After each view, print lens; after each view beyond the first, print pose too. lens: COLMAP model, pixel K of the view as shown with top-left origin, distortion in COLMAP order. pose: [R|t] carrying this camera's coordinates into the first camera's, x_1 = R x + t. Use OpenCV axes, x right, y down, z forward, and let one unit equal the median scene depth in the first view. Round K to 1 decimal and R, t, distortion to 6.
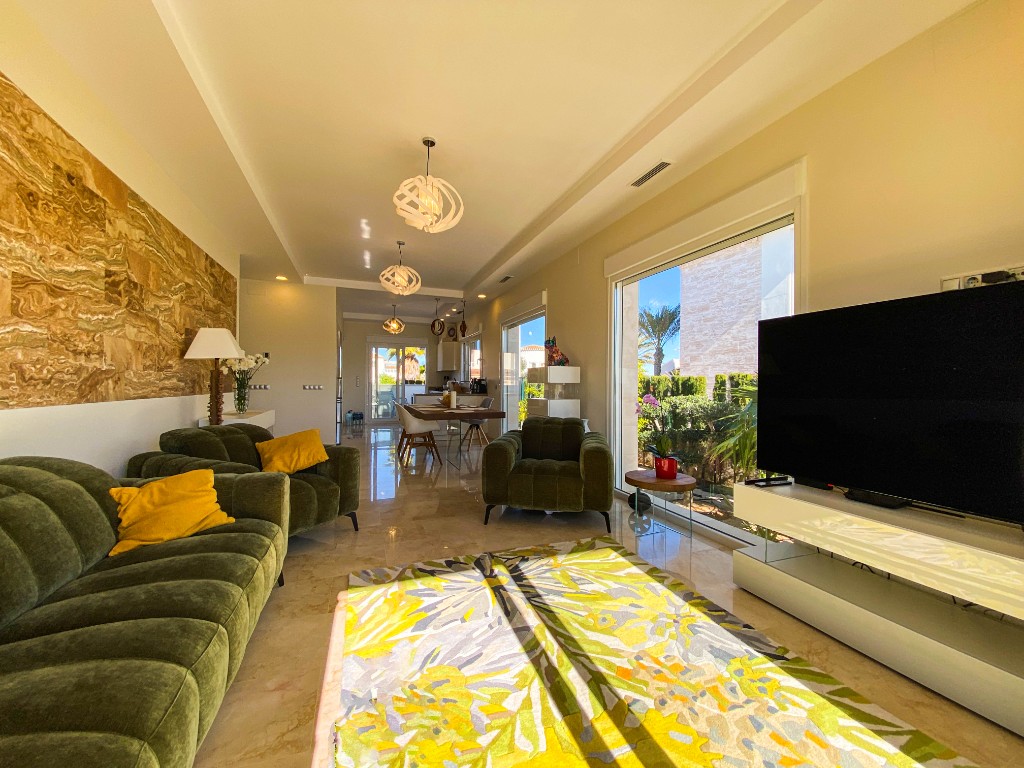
lens RADIAL K [[413.6, 0, 512.0], [0, 413.6, 384.0], [0, 0, 1]] dist [0.029299, -0.027520]
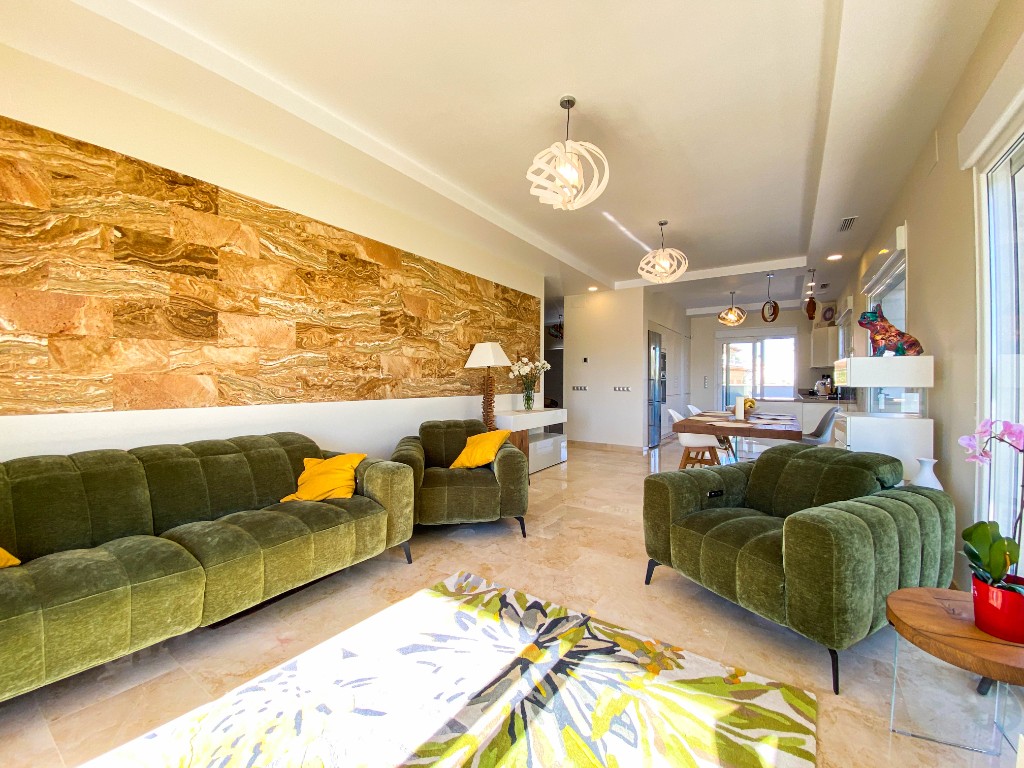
lens RADIAL K [[413.6, 0, 512.0], [0, 413.6, 384.0], [0, 0, 1]] dist [0.029299, -0.027520]
pose [[0.594468, -0.005737, -0.804099, 0.413094], [0.004167, 0.999983, -0.004053, -0.004536], [0.804108, -0.000941, 0.594482, 0.403632]]
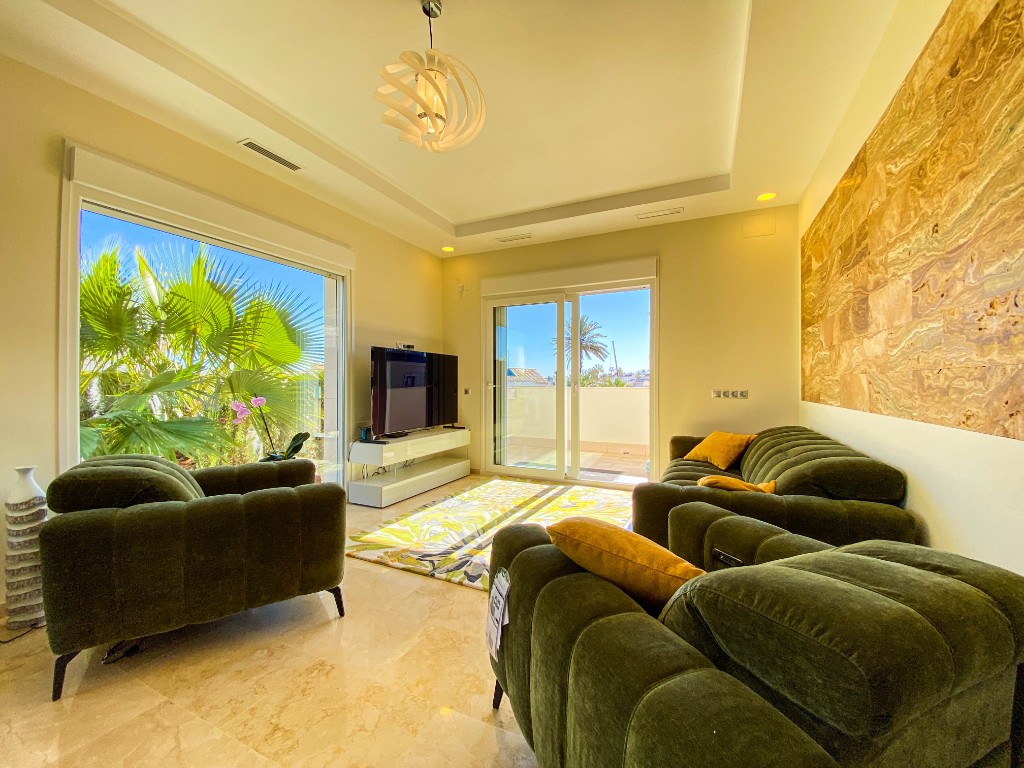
lens RADIAL K [[413.6, 0, 512.0], [0, 413.6, 384.0], [0, 0, 1]] dist [0.029299, -0.027520]
pose [[-0.710517, -0.008459, 0.703629, -0.732721], [-0.006407, 0.999964, 0.005552, -0.012149], [-0.703651, -0.000563, -0.710546, 1.359665]]
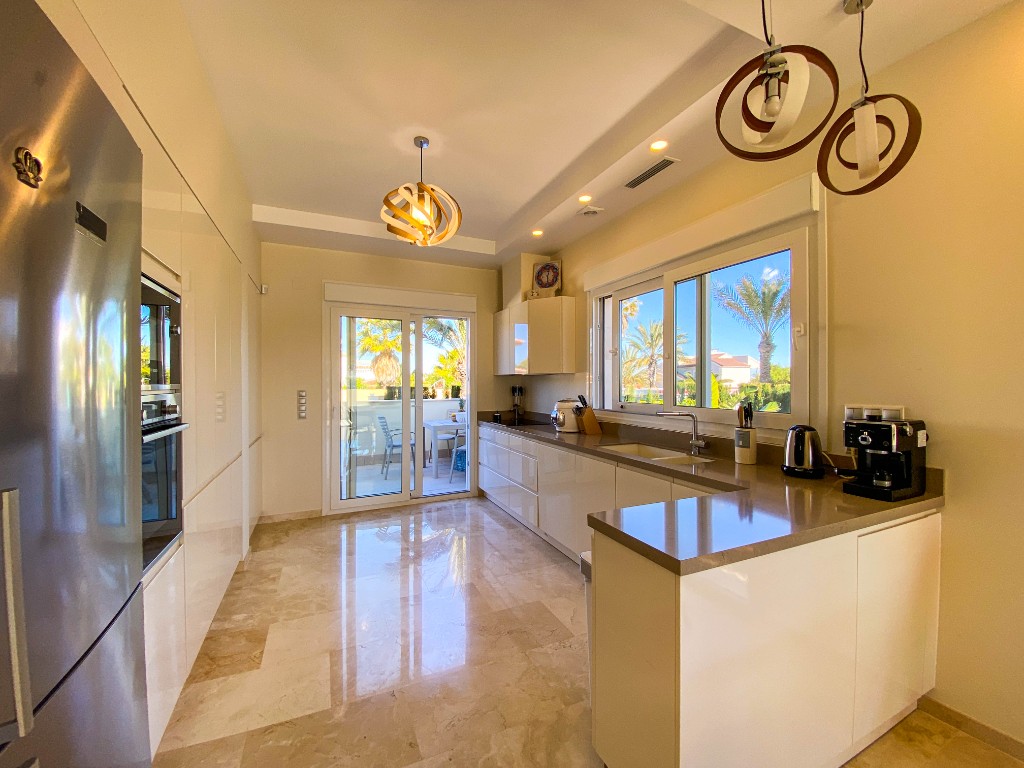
lens RADIAL K [[413.6, 0, 512.0], [0, 413.6, 384.0], [0, 0, 1]] dist [0.029299, -0.027520]
pose [[0.997500, -0.009443, 0.070026, -0.758772], [0.009227, 0.999952, 0.003416, -0.087172], [-0.070055, -0.002762, 0.997539, 2.227911]]
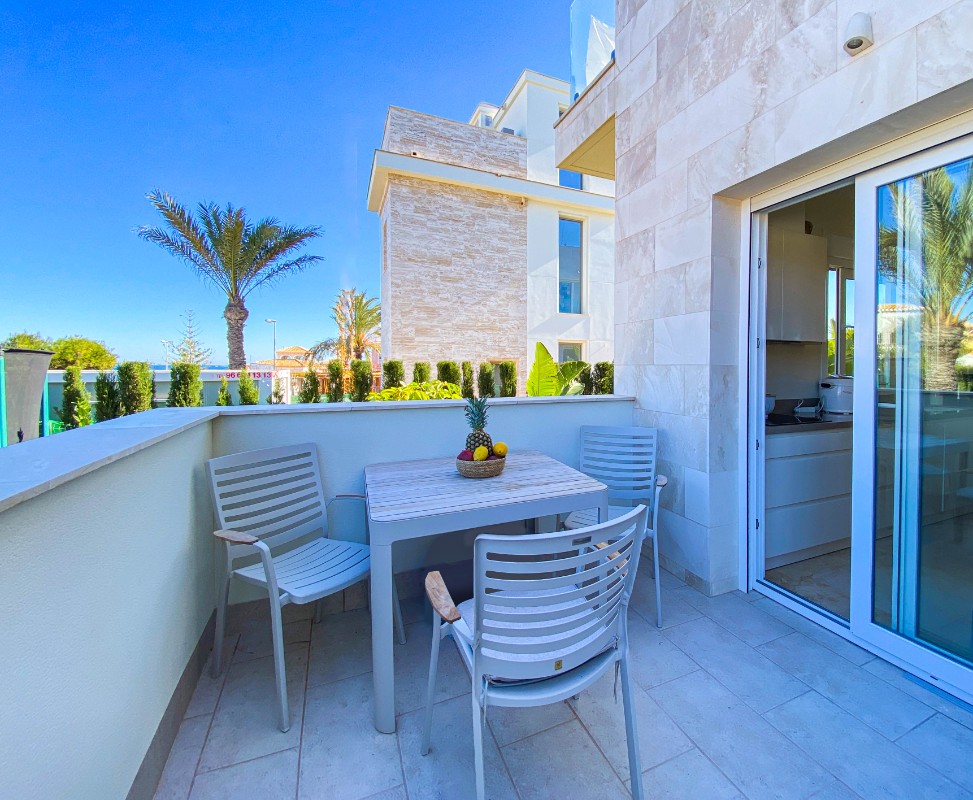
lens RADIAL K [[455.6, 0, 574.6], [0, 455.6, 379.6], [0, 0, 1]] dist [0.024526, -0.022276]
pose [[-0.122495, -0.037259, 0.991770, -1.641227], [-0.007689, 0.999301, 0.036593, -0.066708], [-0.992439, -0.003144, -0.122696, 4.349053]]
